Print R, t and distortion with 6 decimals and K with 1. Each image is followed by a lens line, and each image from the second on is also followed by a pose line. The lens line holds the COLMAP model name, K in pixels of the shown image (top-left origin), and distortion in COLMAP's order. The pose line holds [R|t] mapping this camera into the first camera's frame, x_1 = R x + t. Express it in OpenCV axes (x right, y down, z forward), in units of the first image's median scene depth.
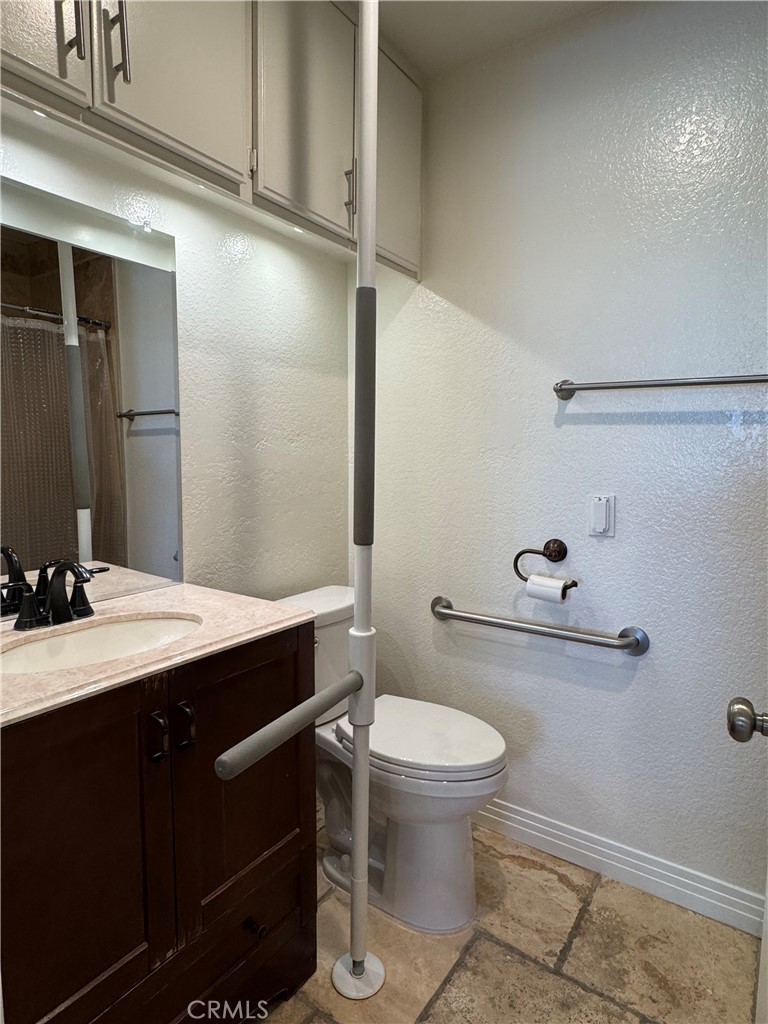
lens RADIAL K [[571.3, 0, 381.3], [0, 571.3, 508.9], [0, 0, 1]] dist [-0.004593, -0.000067]
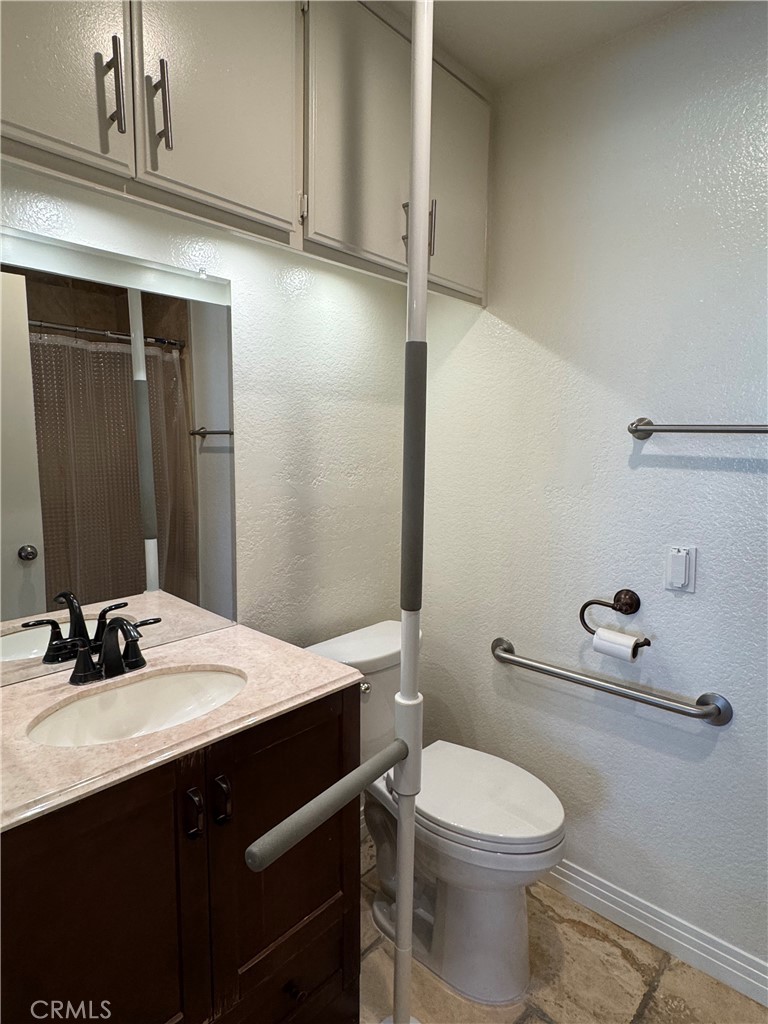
lens RADIAL K [[571.3, 0, 381.3], [0, 571.3, 508.9], [0, 0, 1]] dist [-0.004593, -0.000067]
pose [[0.991020, 0.017096, -0.132619, 0.034234], [-0.014662, 0.999706, 0.019311, -0.096024], [0.132910, -0.017193, 0.990979, 0.041316]]
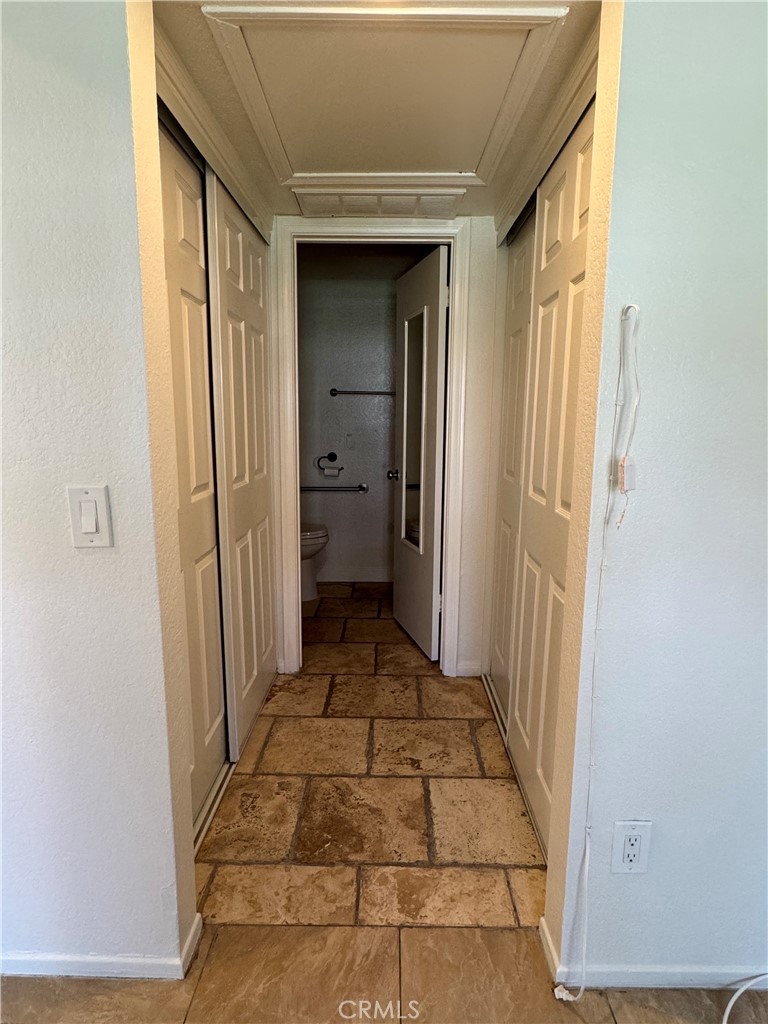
lens RADIAL K [[573.7, 0, 383.5], [0, 573.7, 509.0], [0, 0, 1]] dist [-0.002360, -0.000576]
pose [[0.824524, -0.090374, 0.558562, -0.996542], [0.051456, 0.995048, 0.085039, 0.104505], [-0.563482, -0.041375, 0.825092, -1.286038]]
